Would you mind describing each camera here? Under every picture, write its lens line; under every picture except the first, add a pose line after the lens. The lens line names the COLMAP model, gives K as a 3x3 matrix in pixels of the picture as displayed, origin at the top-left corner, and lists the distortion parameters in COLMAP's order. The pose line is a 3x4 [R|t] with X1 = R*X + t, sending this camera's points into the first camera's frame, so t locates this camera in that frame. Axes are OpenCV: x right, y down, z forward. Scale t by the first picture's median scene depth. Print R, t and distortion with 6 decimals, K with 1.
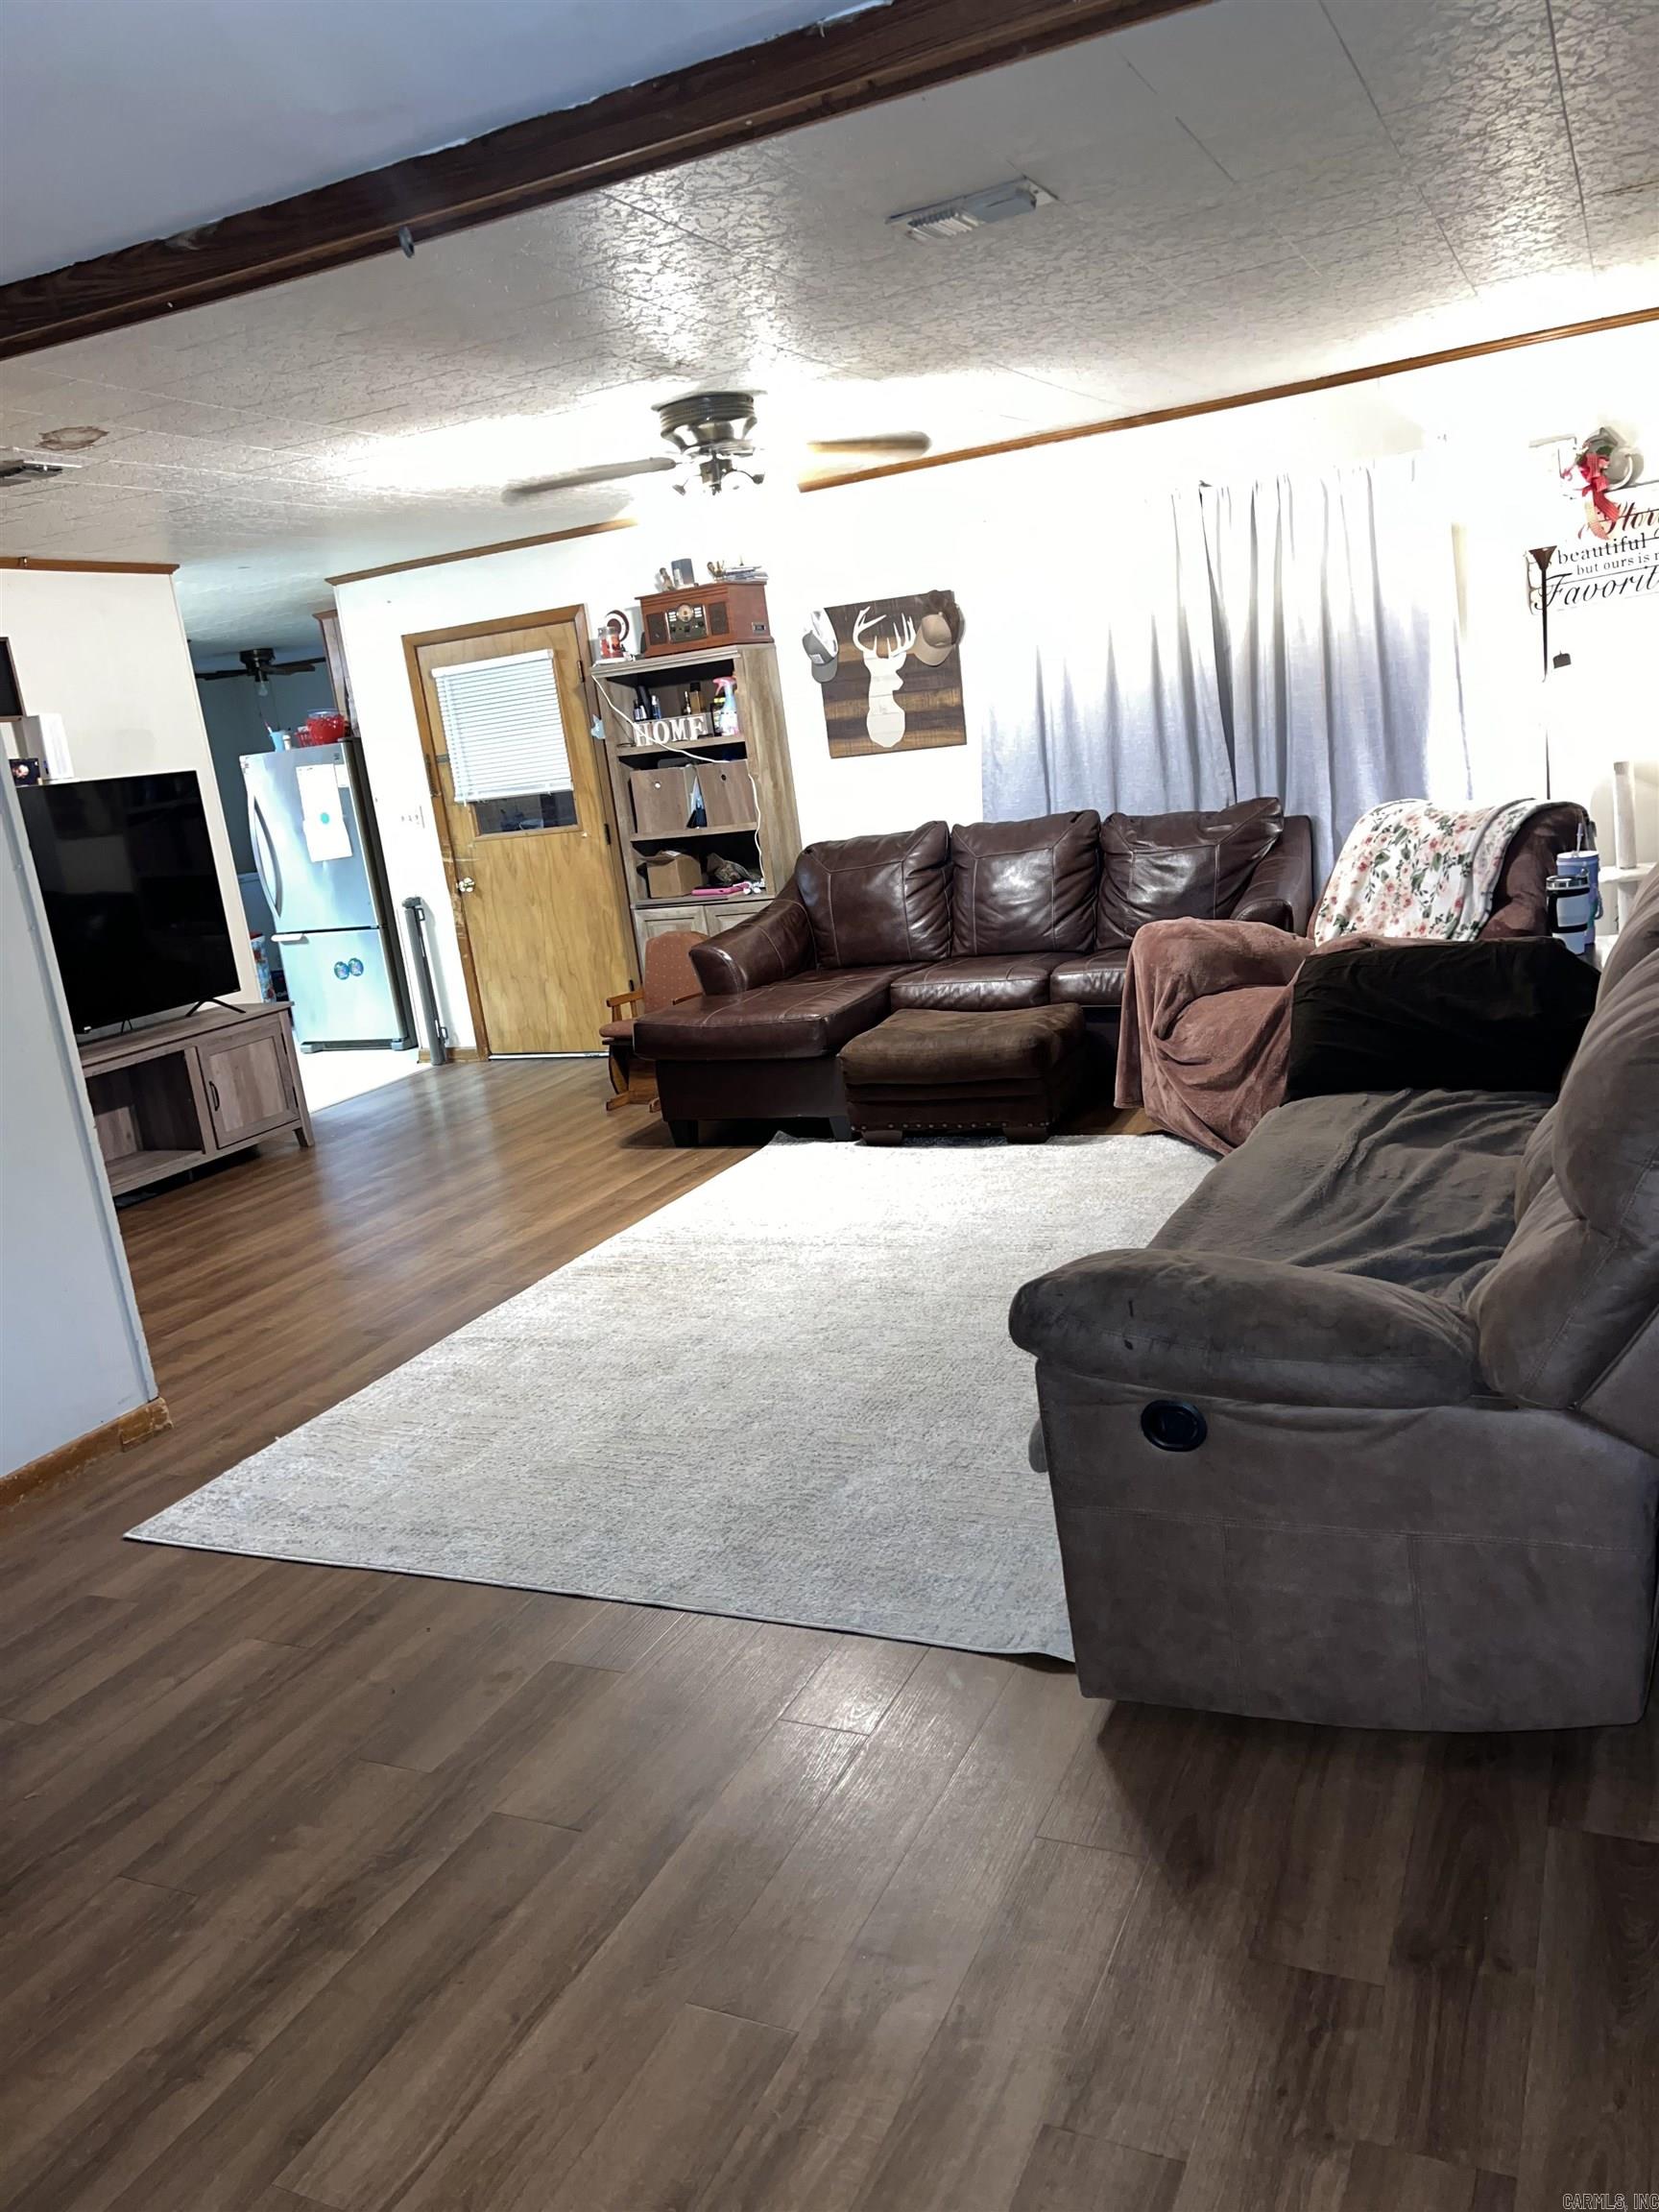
lens RADIAL K [[1646.5, 0, 837.0], [0, 1646.5, 1108.0], [0, 0, 1]] dist [0.063550, -0.073357]
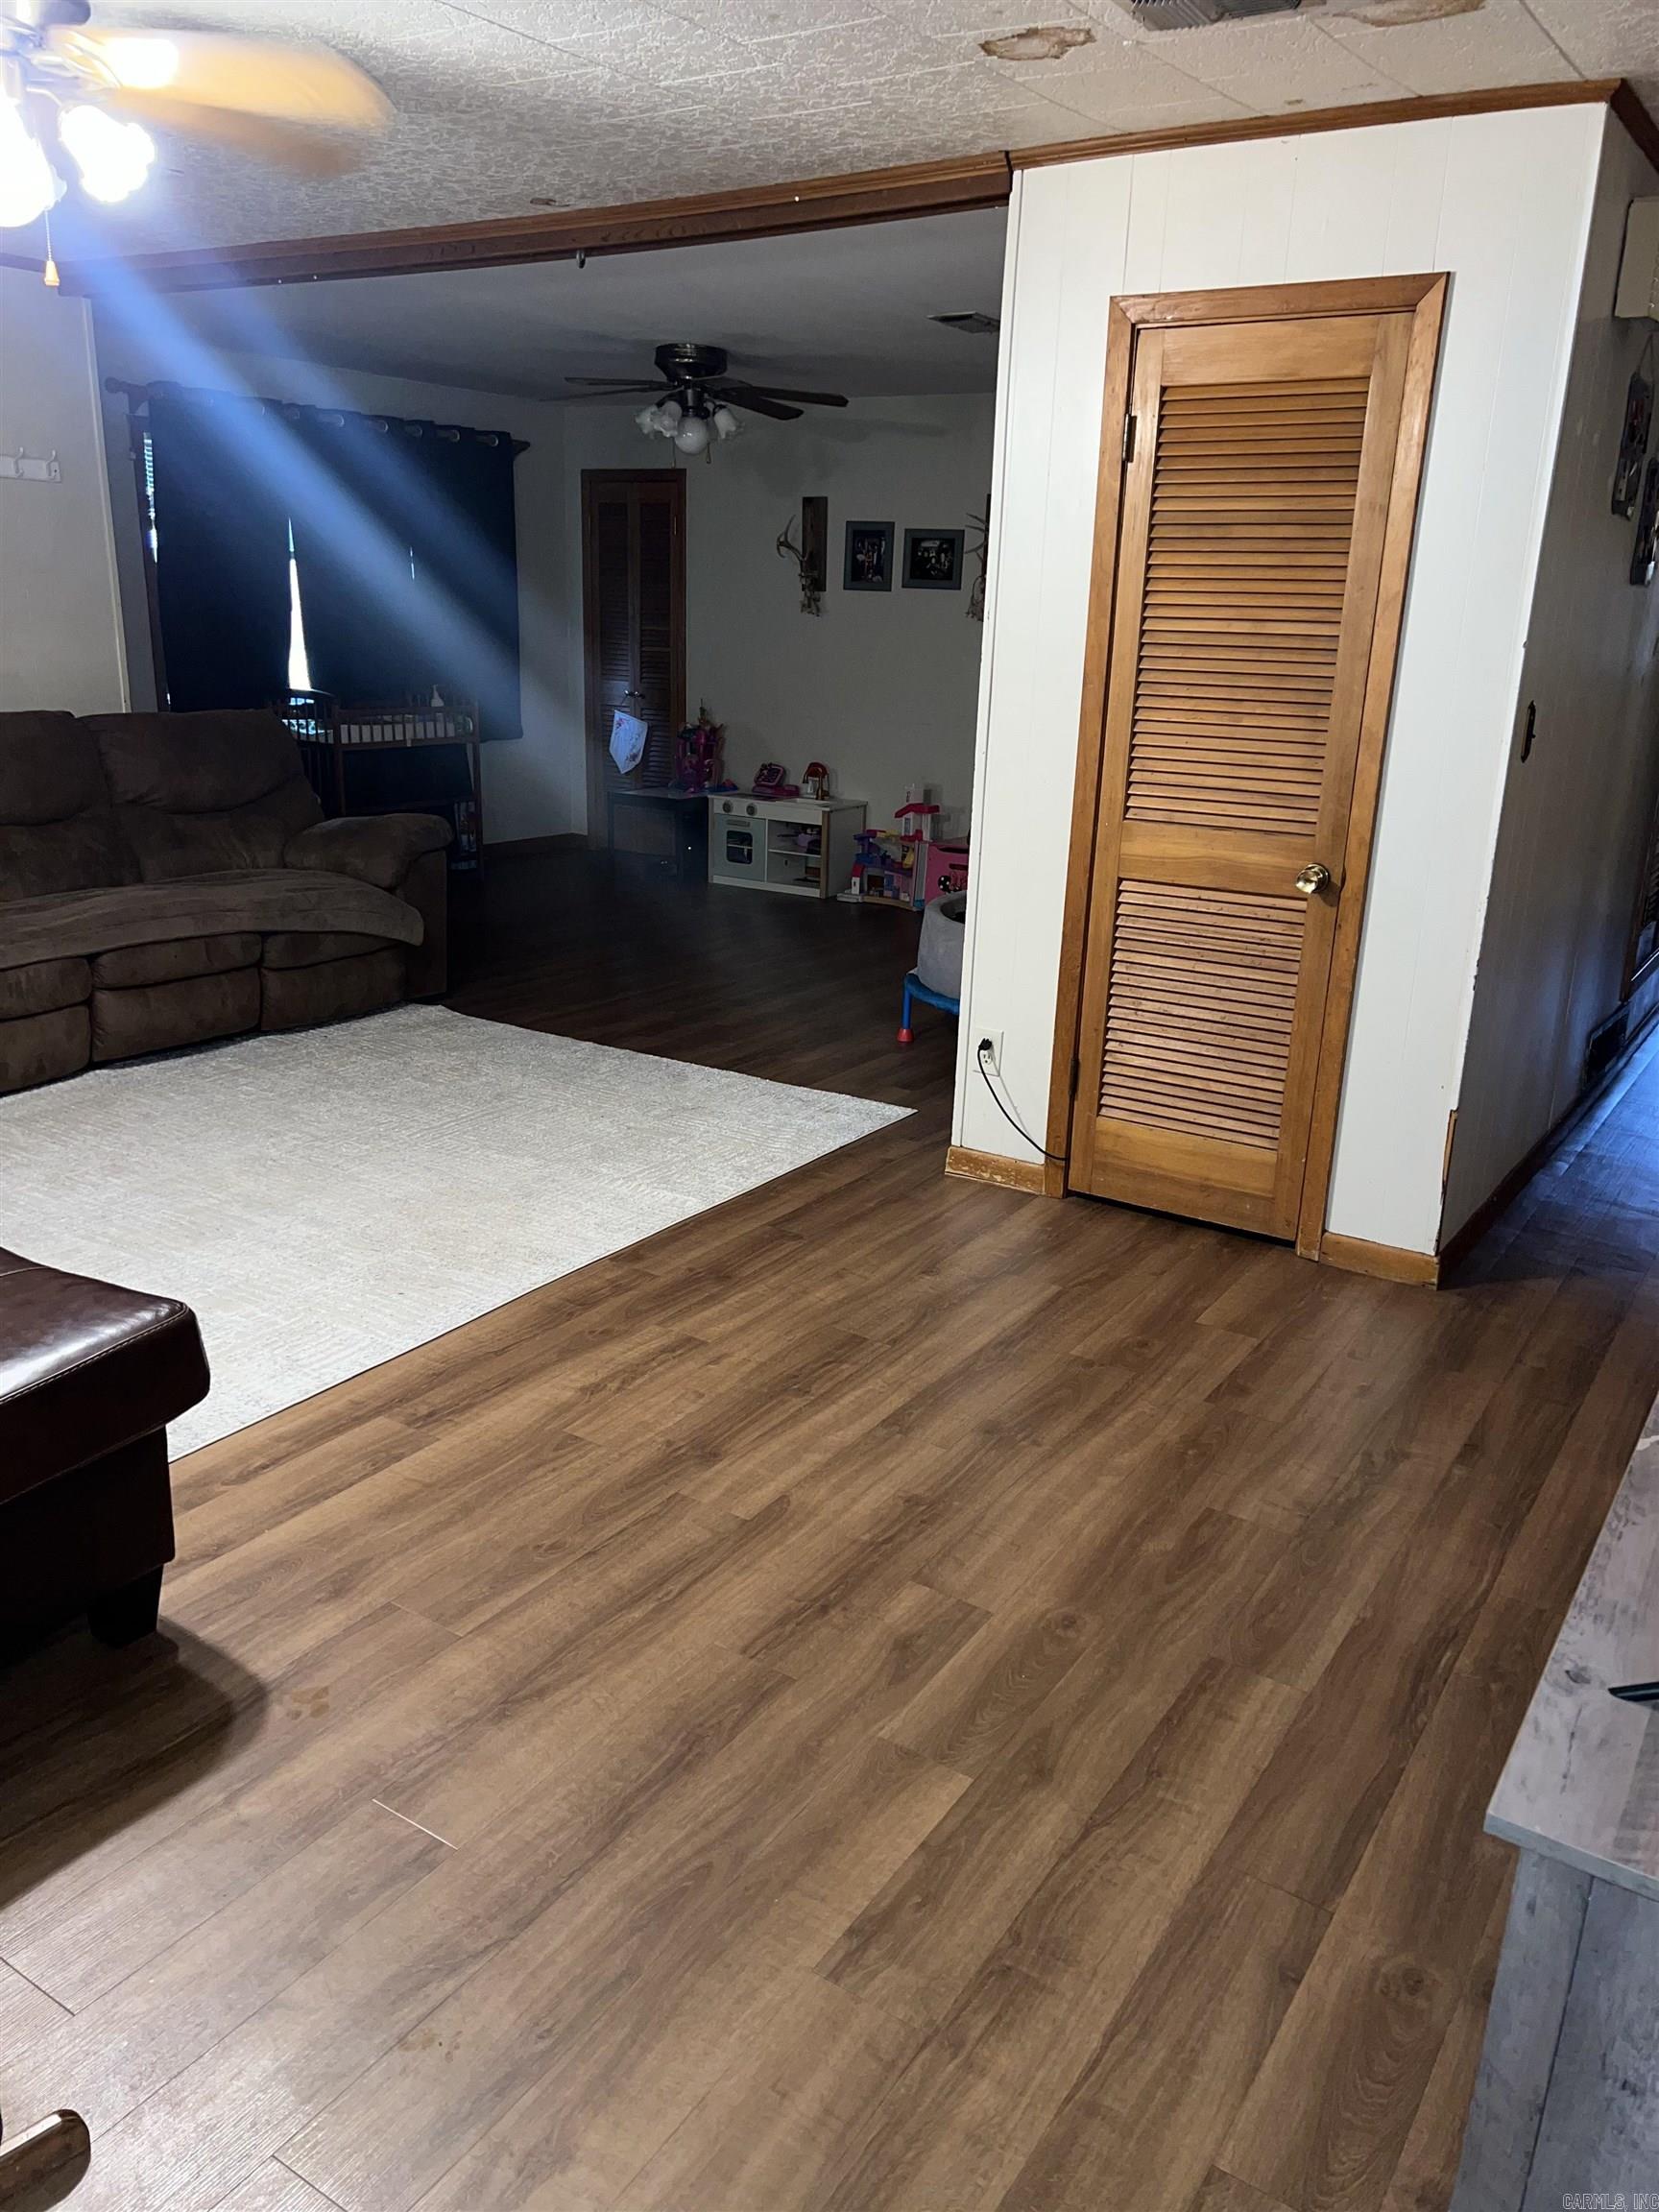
lens RADIAL K [[1646.5, 0, 835.7], [0, 1646.5, 1124.8], [0, 0, 1]] dist [0.063550, -0.073357]
pose [[-0.986611, 0.051286, 0.154816, -0.328239], [0.122226, 0.861000, 0.493700, -0.258364], [-0.107977, 0.506013, -0.855741, 1.273923]]
